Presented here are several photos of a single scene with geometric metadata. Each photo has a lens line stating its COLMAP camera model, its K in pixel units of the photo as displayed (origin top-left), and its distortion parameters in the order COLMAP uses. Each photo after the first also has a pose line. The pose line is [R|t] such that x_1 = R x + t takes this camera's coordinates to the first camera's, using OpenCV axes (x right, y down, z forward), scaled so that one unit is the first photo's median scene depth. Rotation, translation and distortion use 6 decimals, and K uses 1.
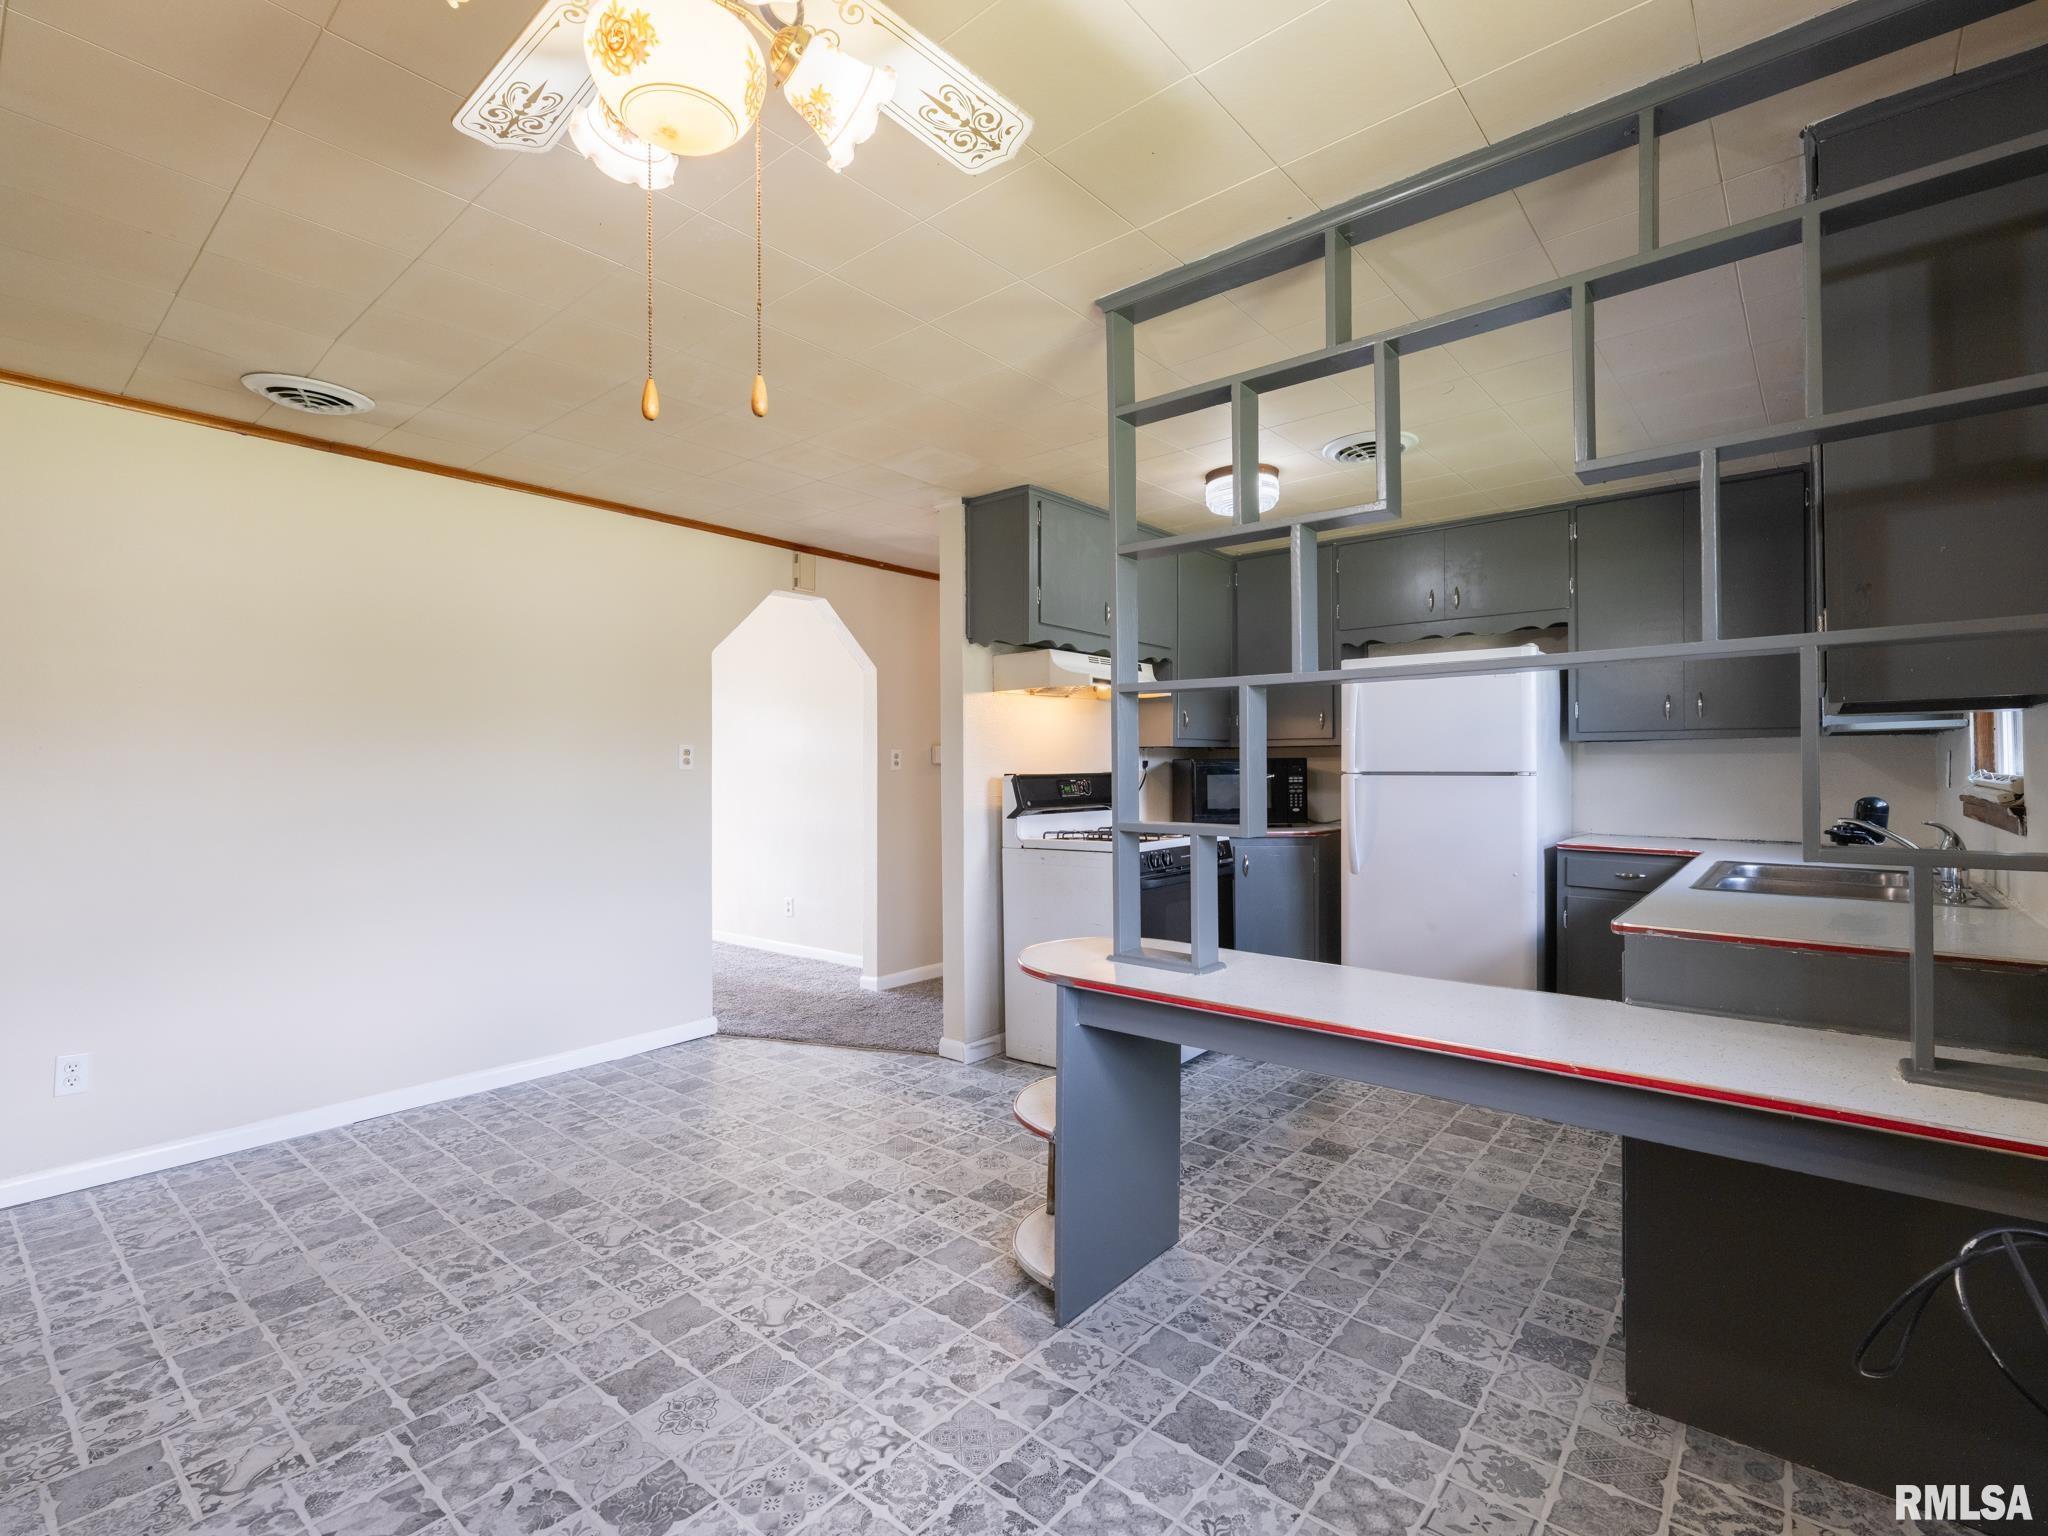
lens RADIAL K [[943.8, 0, 1021.4], [0, 943.8, 765.3], [0, 0, 1]] dist [-0.003351, 0.001811]
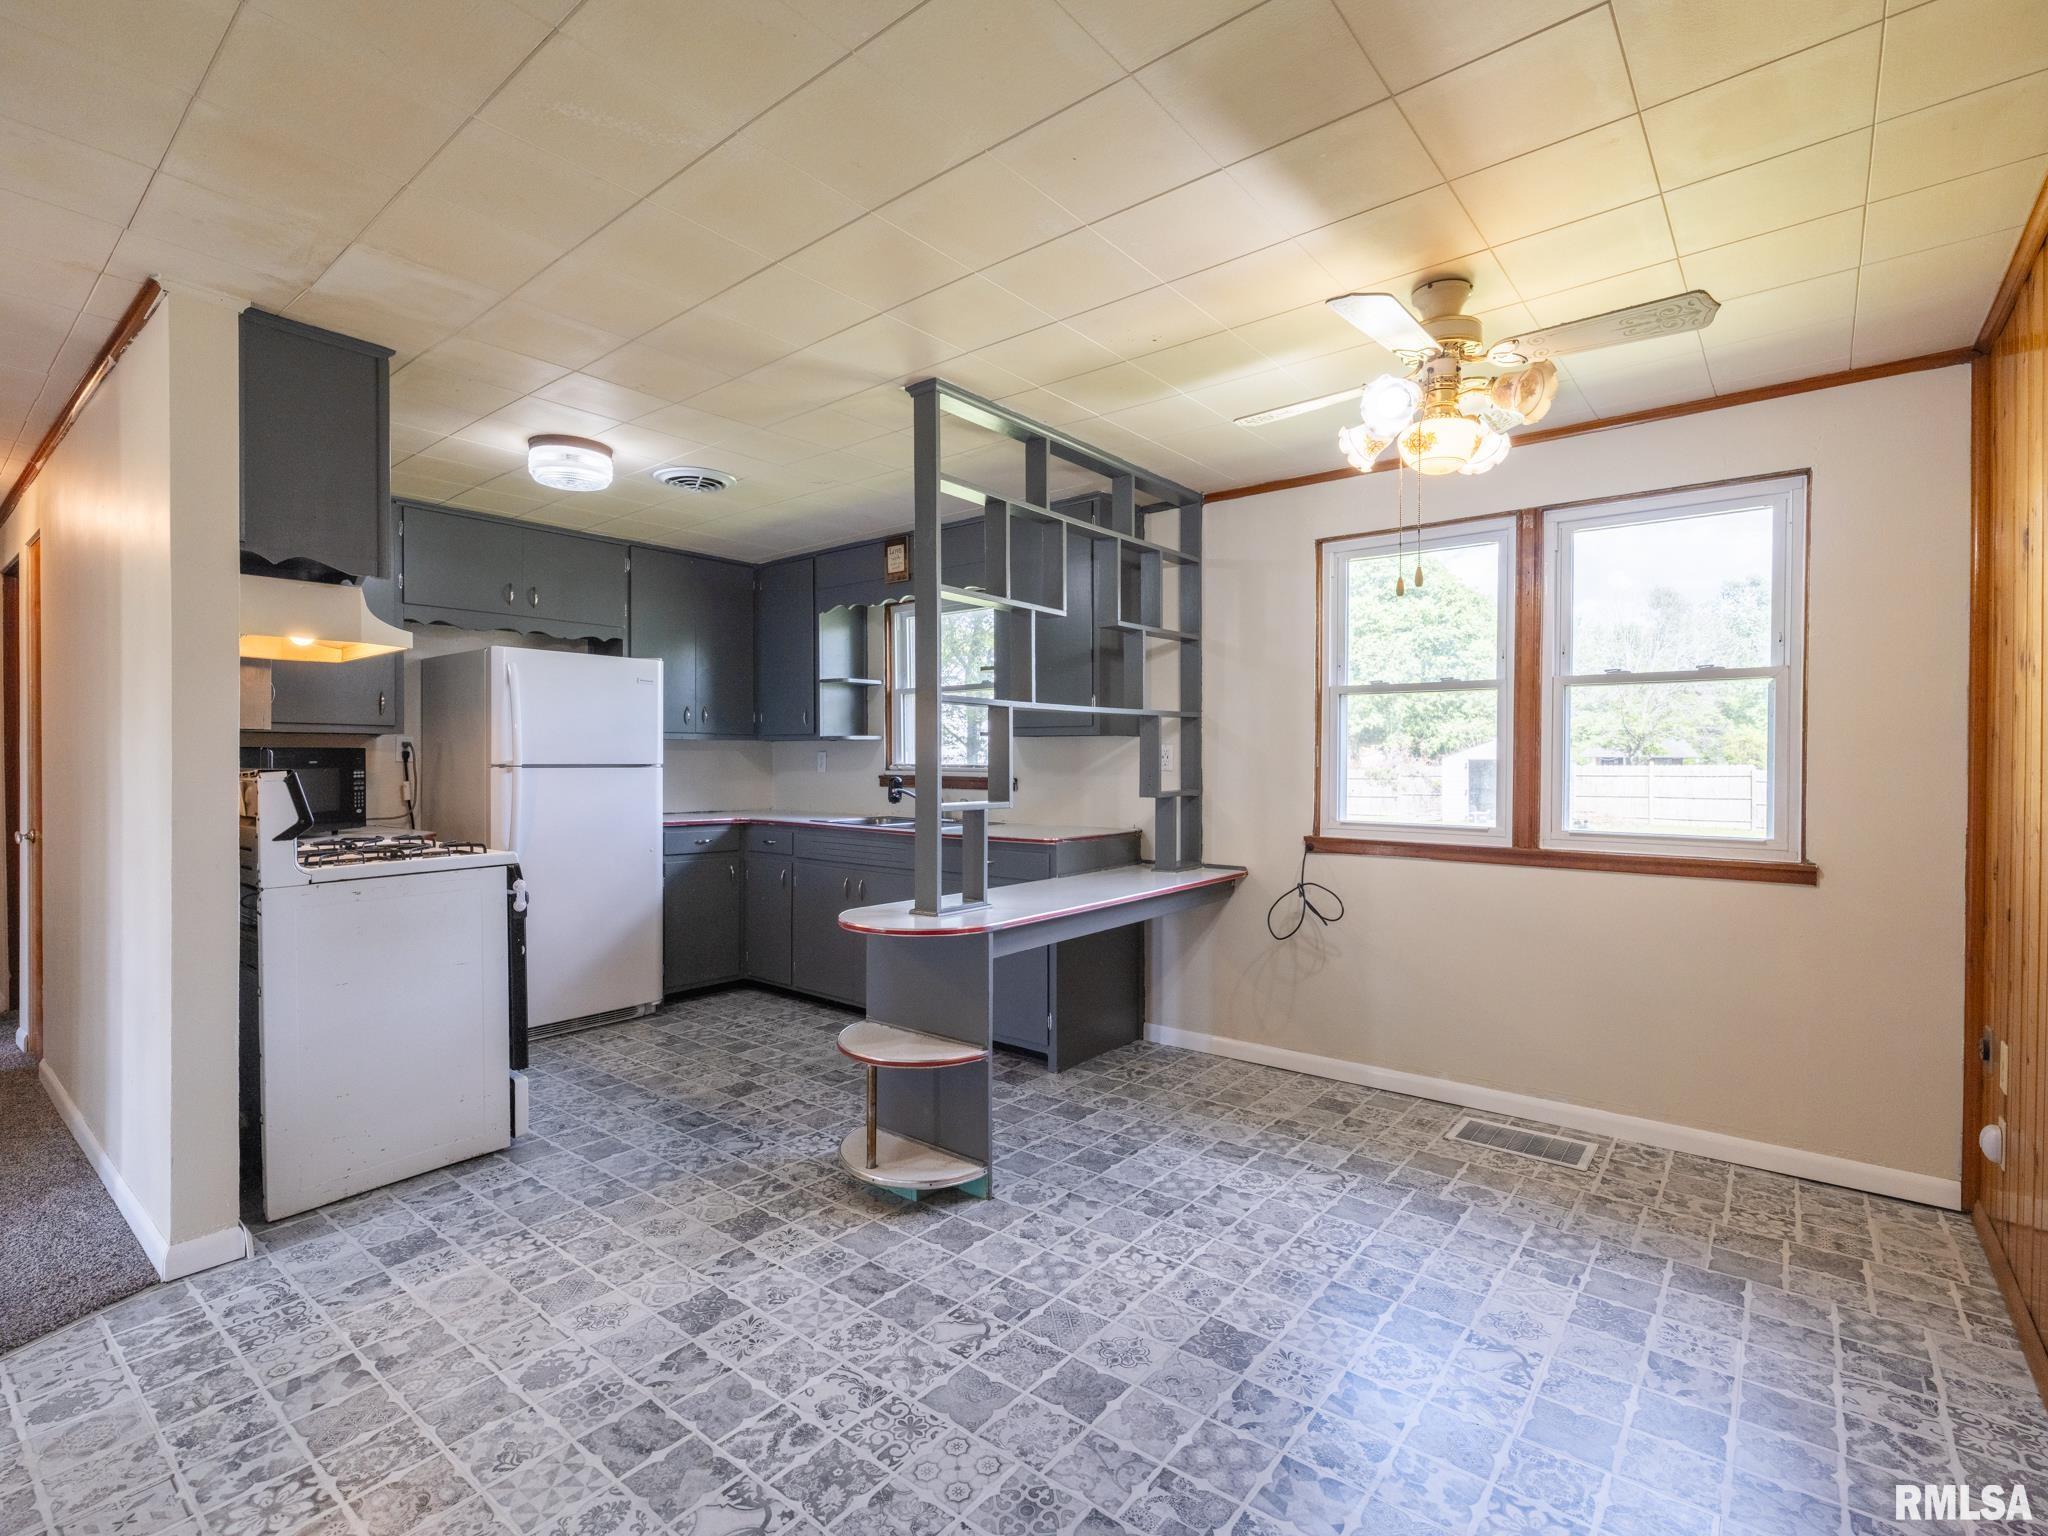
lens RADIAL K [[959.0, 0, 1031.1], [0, 959.0, 764.0], [0, 0, 1]] dist [-0.001448, 0.000881]
pose [[-0.020775, -0.003266, 0.999779, -1.259870], [-0.005445, 0.999980, 0.003153, 0.001173], [-0.999769, -0.005379, -0.020792, 0.975879]]
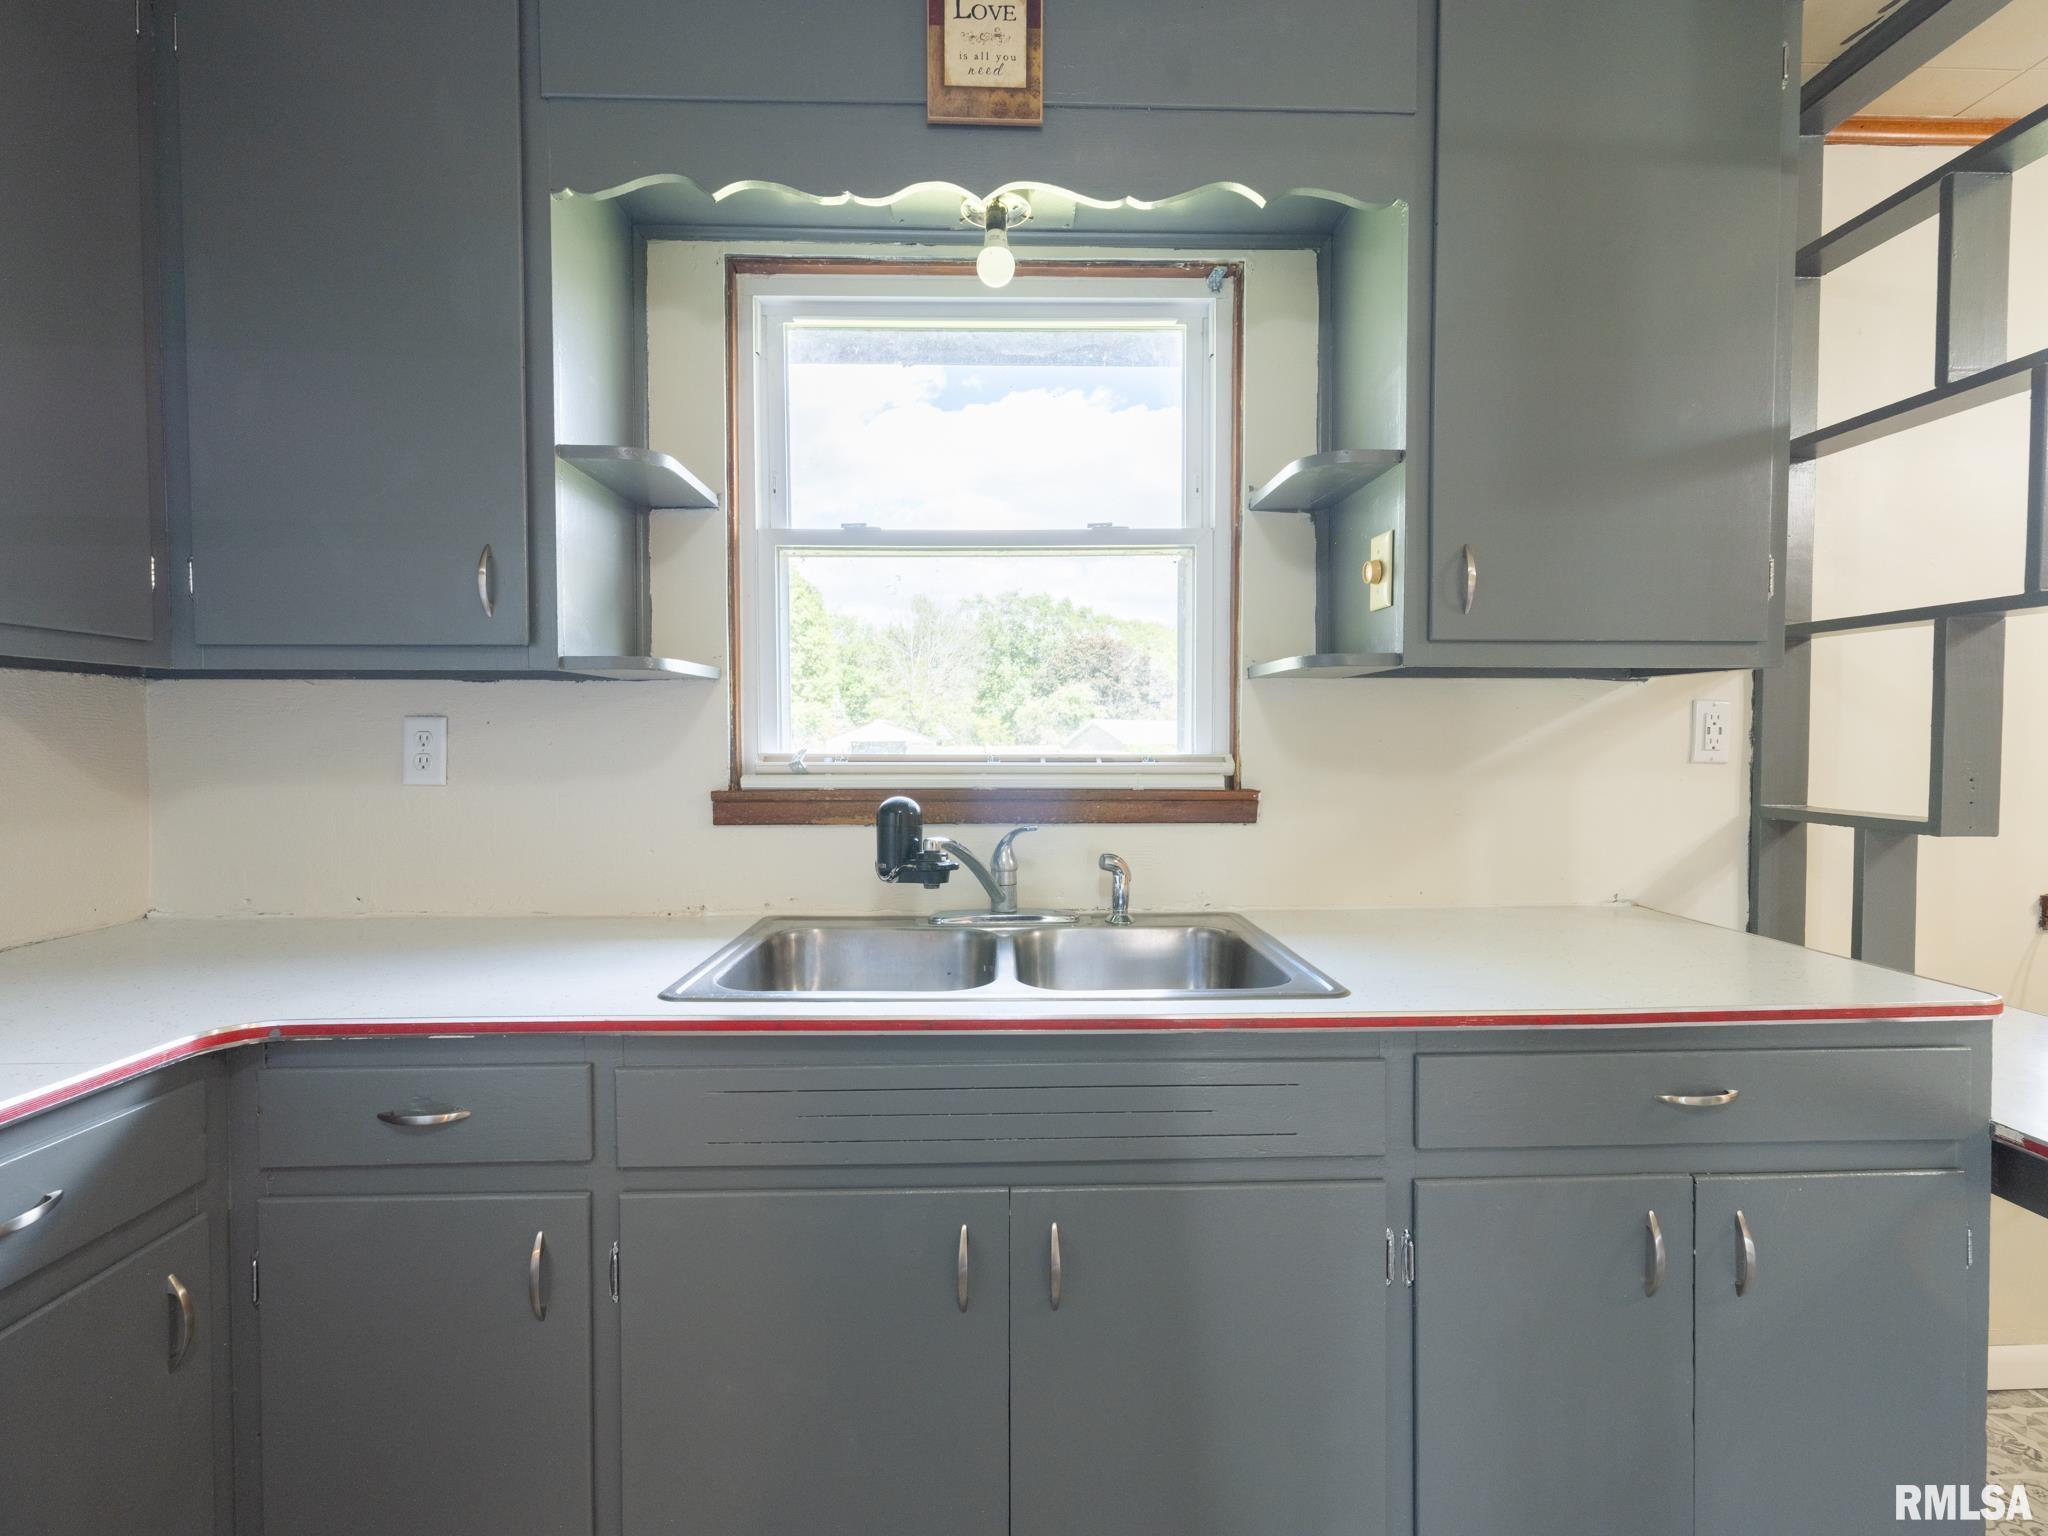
lens RADIAL K [[888.7, 0, 1024.0], [0, 888.7, 768.0], [0, 0, 1]] dist [-0.040327, 0.010031]
pose [[-0.673127, -0.019854, 0.739261, 0.584722], [0.000808, 0.999619, 0.027582, 0.001782], [-0.739527, 0.019164, -0.672854, 1.651306]]
